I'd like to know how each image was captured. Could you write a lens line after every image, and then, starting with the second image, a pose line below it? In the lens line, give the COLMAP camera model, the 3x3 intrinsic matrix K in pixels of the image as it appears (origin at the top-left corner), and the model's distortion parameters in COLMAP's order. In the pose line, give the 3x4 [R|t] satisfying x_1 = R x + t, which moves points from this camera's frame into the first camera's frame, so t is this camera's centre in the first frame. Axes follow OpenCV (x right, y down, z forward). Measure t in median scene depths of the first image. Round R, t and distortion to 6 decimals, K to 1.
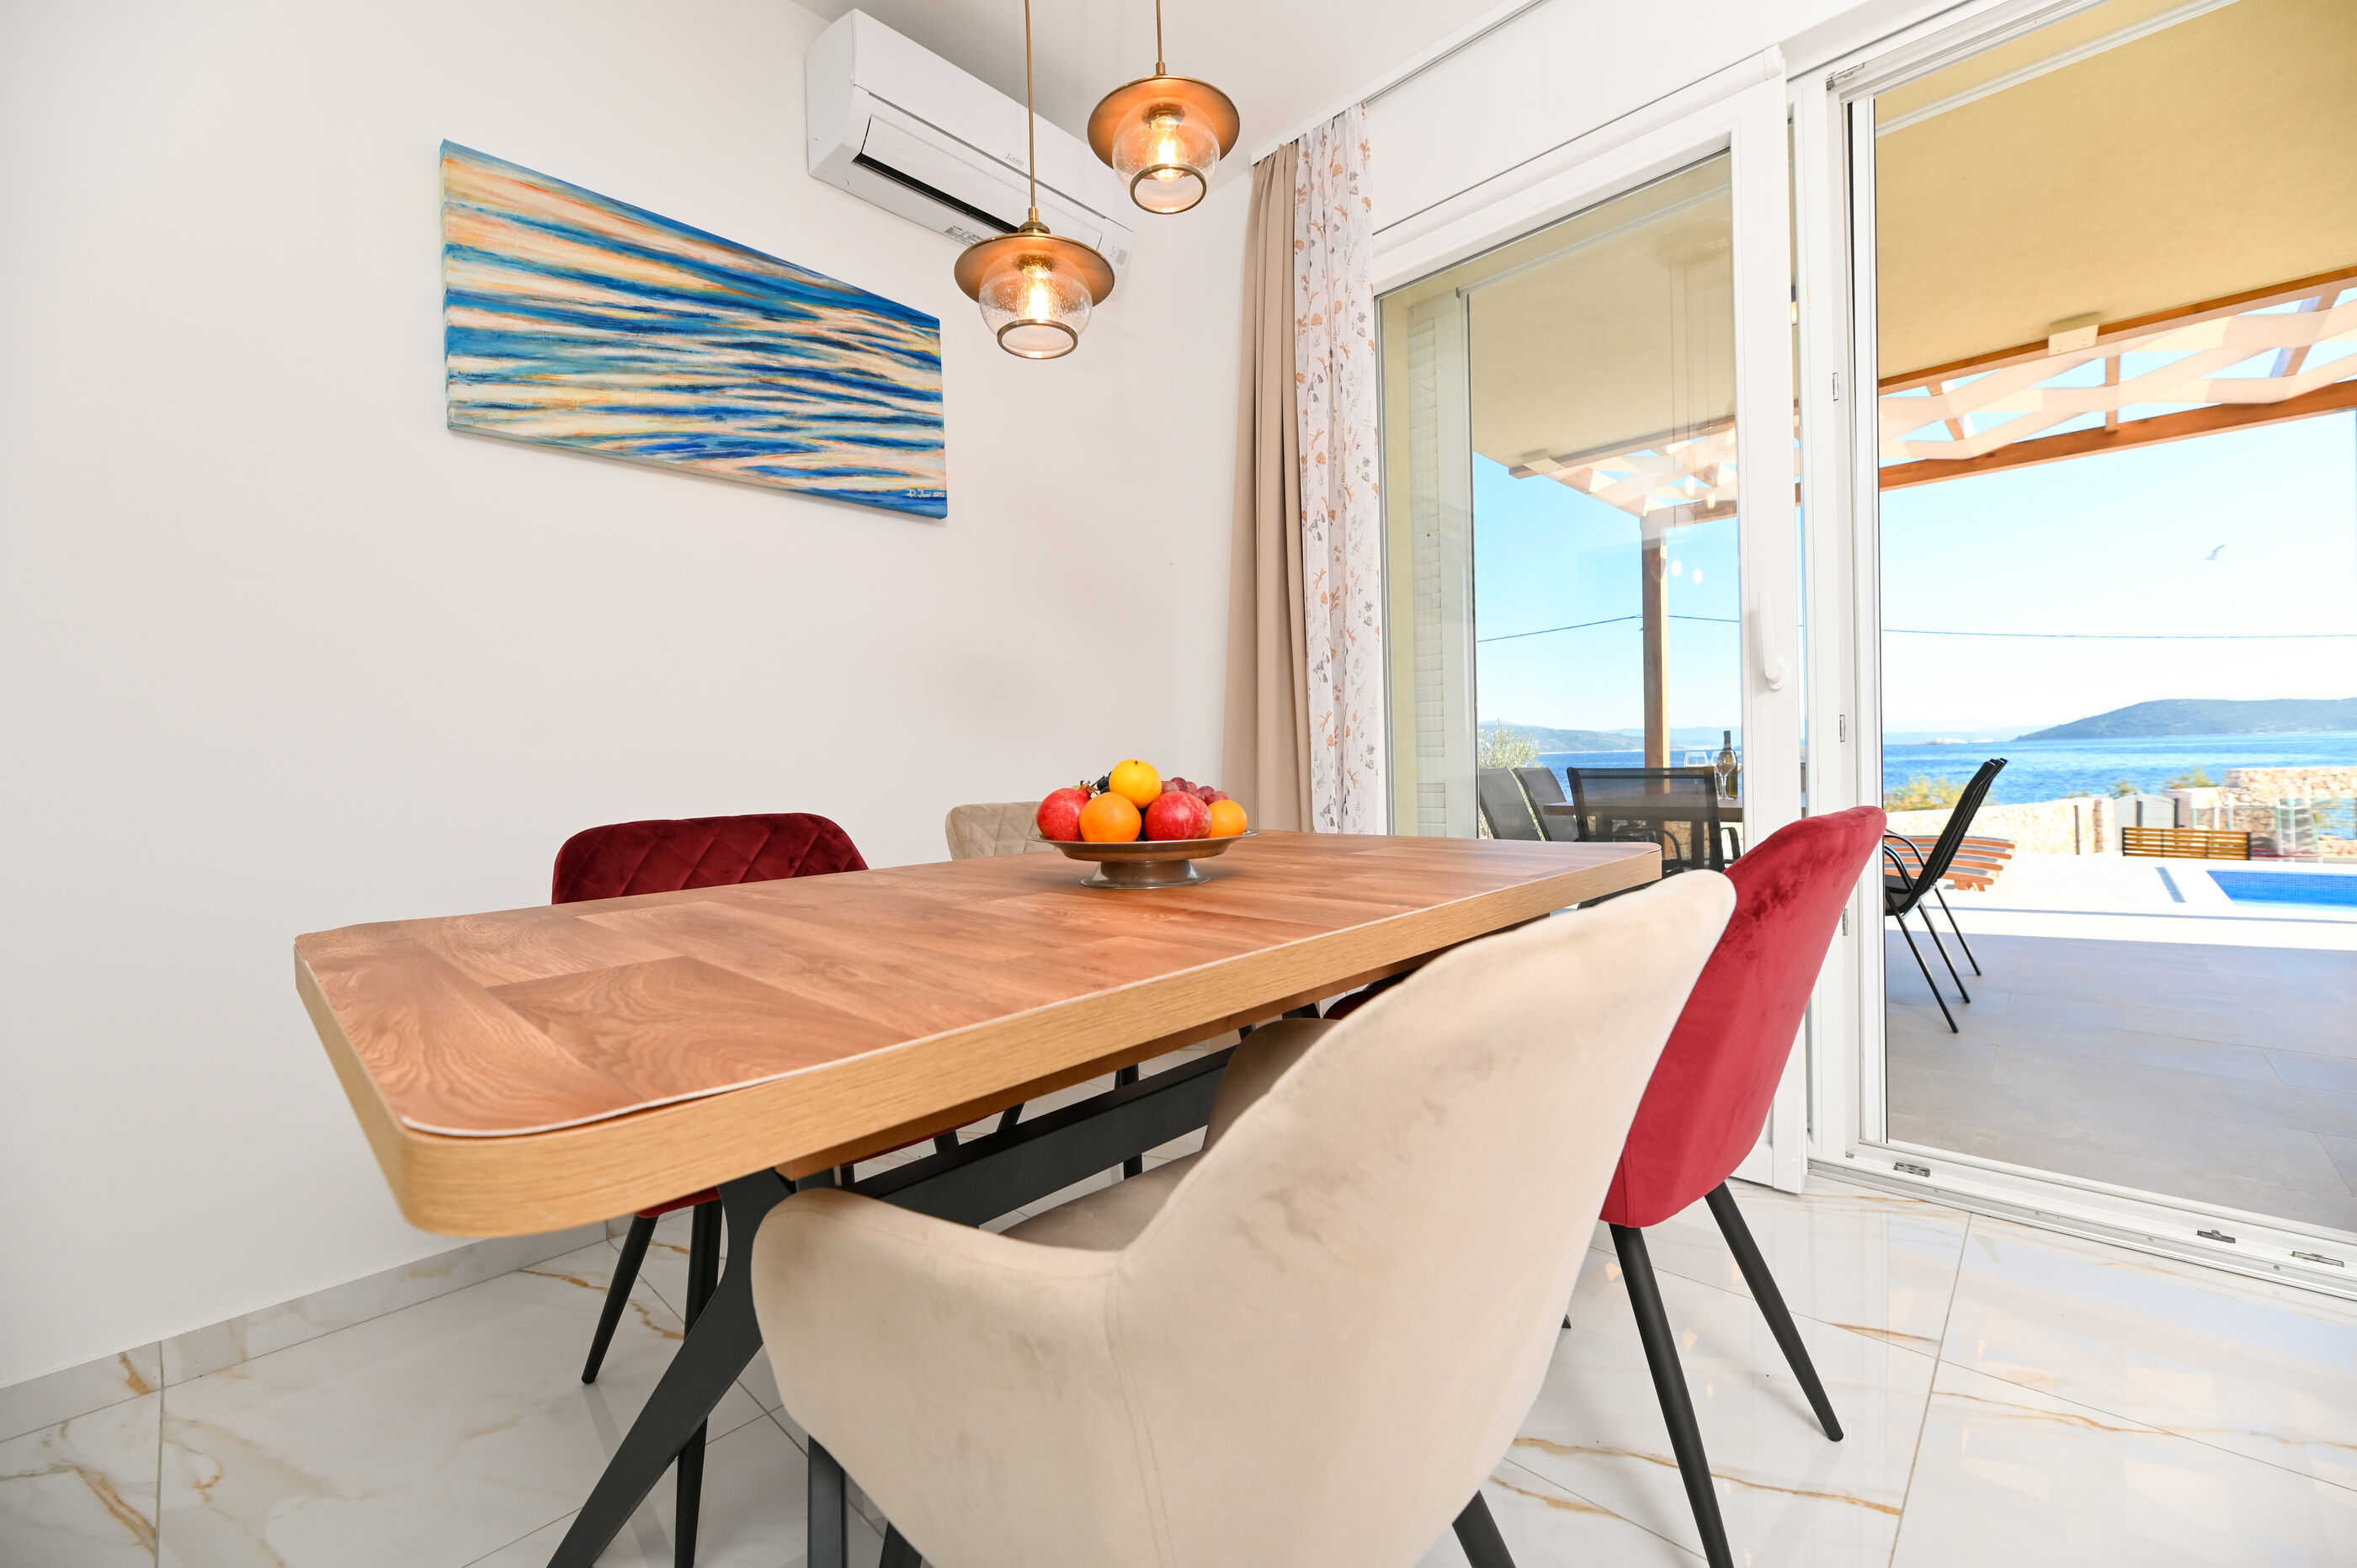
lens RADIAL K [[963.0, 0, 1178.5], [0, 963.0, 784.0], [0, 0, 1]] dist [-0.001204, -0.000701]
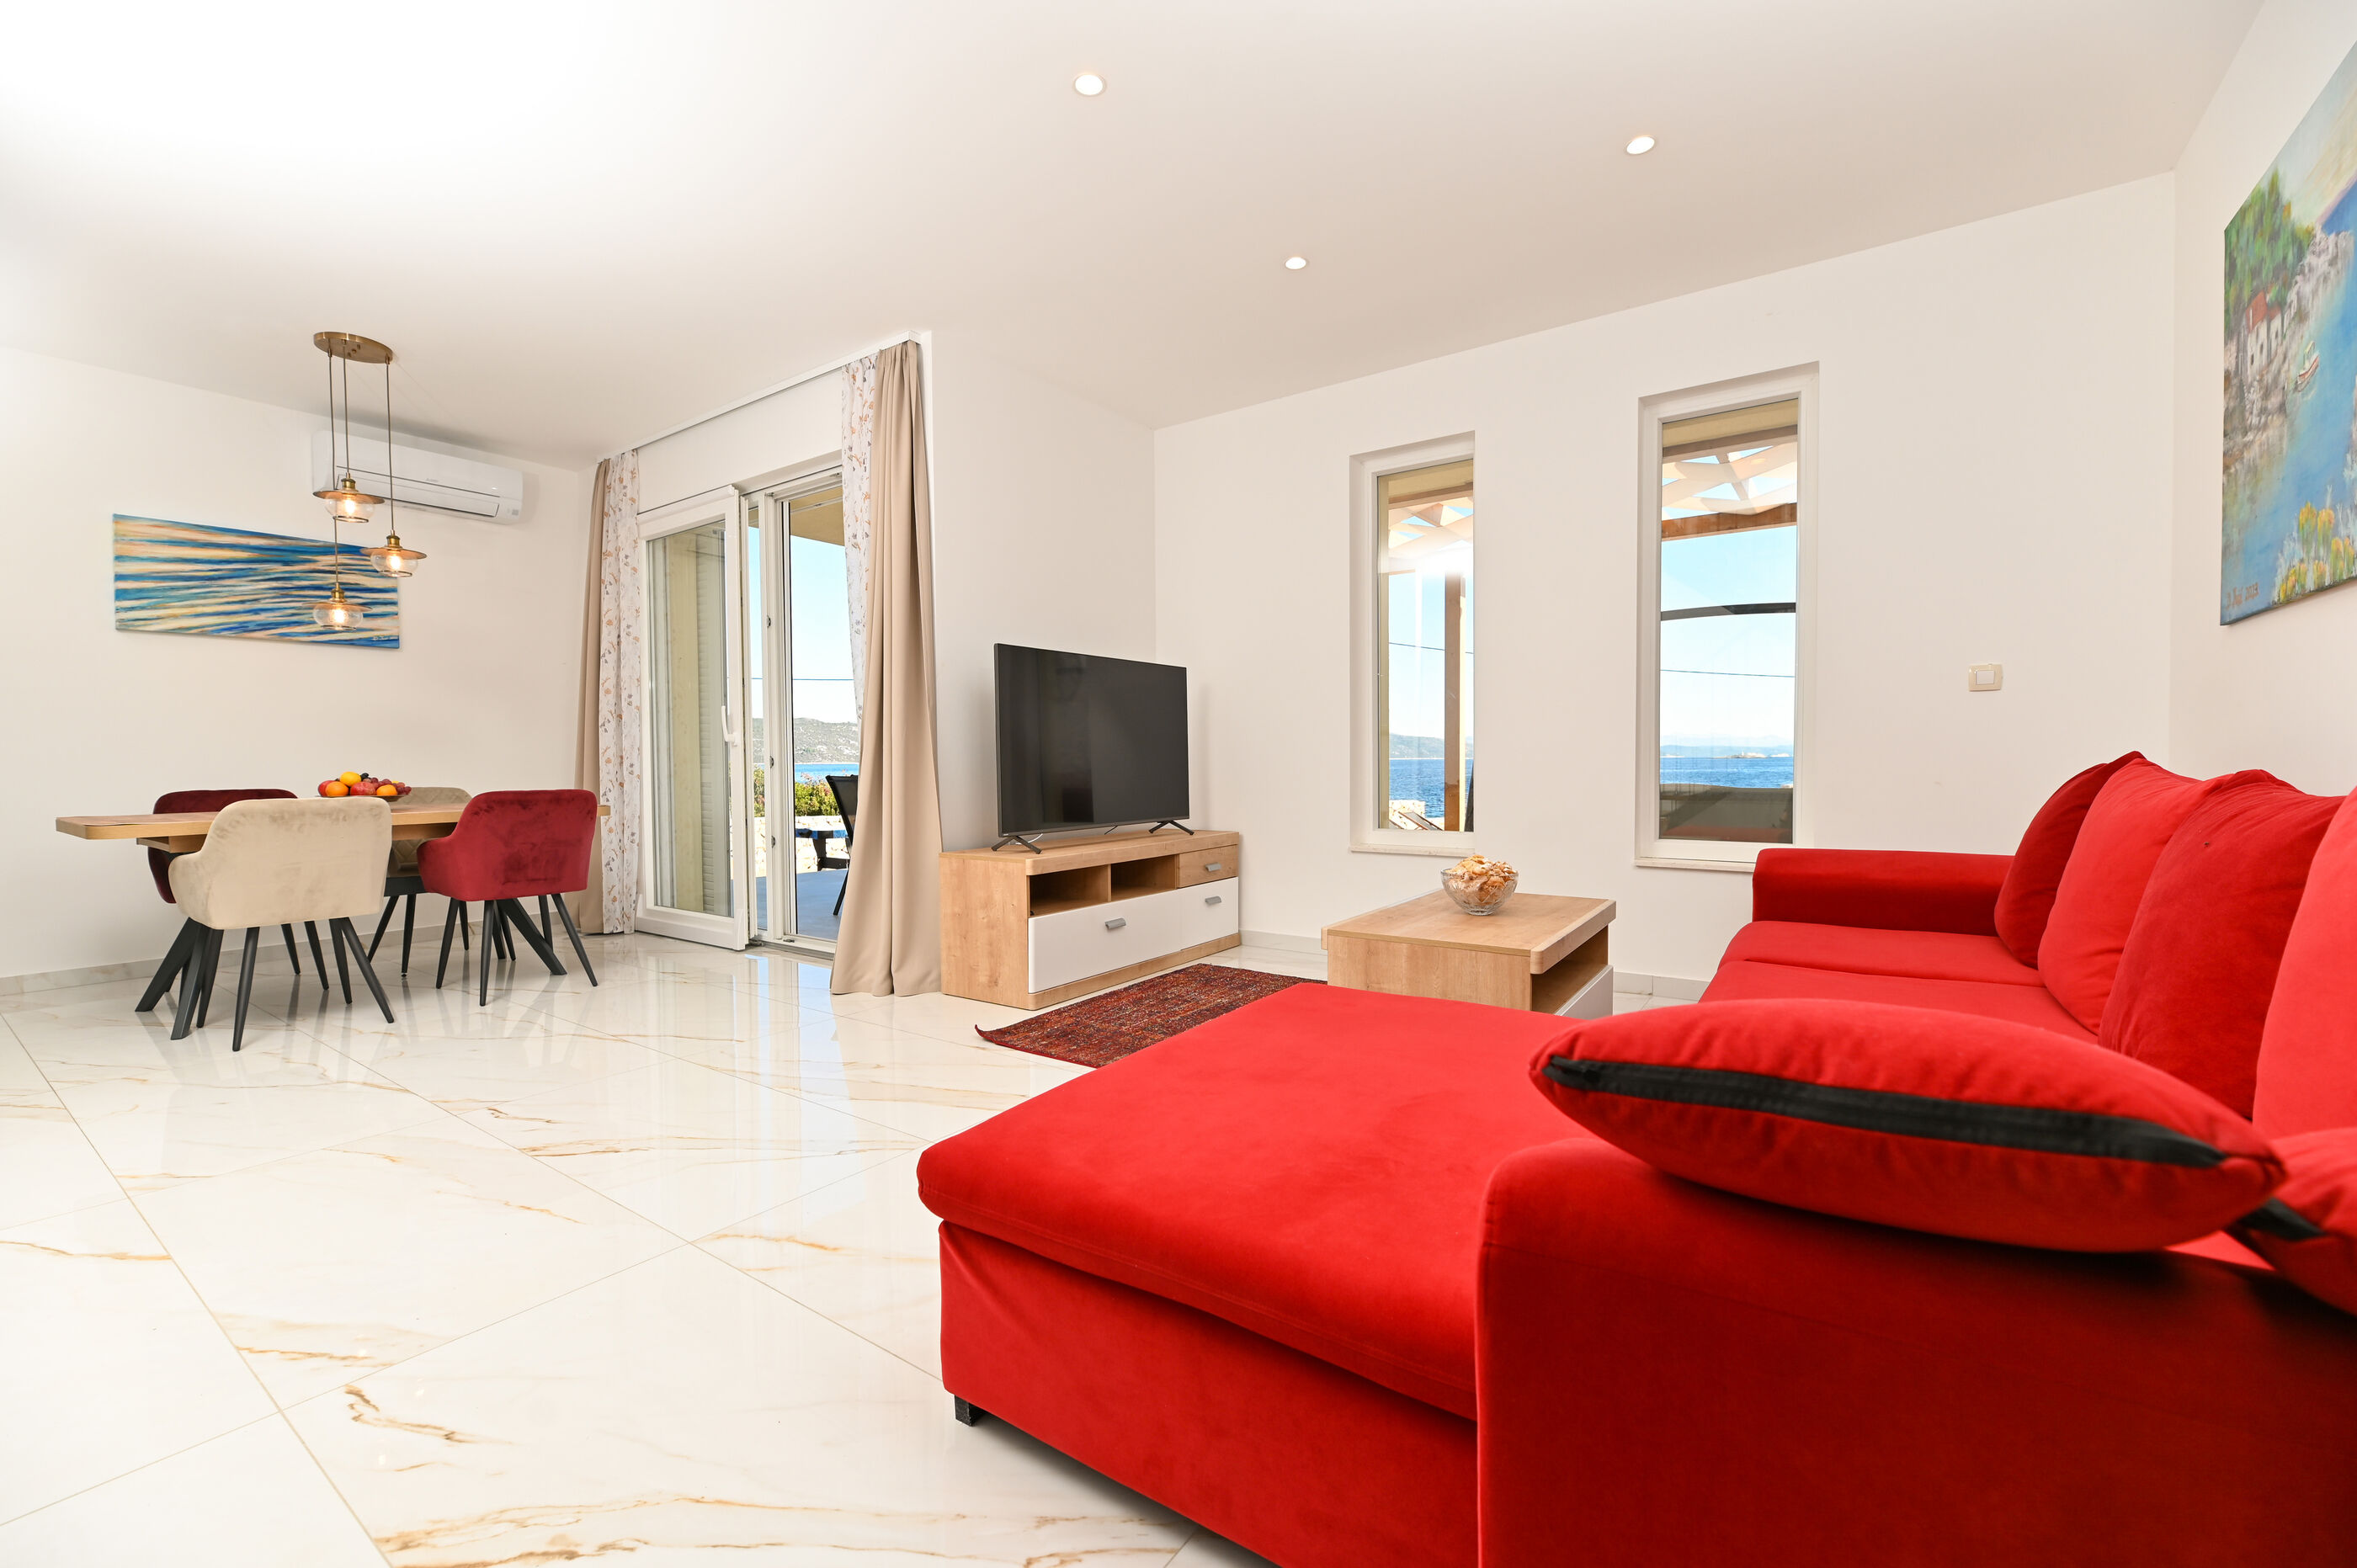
lens RADIAL K [[933.9, 0, 1096.7], [0, 933.9, 803.5], [0, 0, 1]] dist [-0.026632, 0.008872]
pose [[0.999153, 0.027082, -0.030970, 1.577970], [-0.026641, 0.999539, 0.014584, -0.024289], [0.031351, -0.013747, 0.999414, -1.093403]]
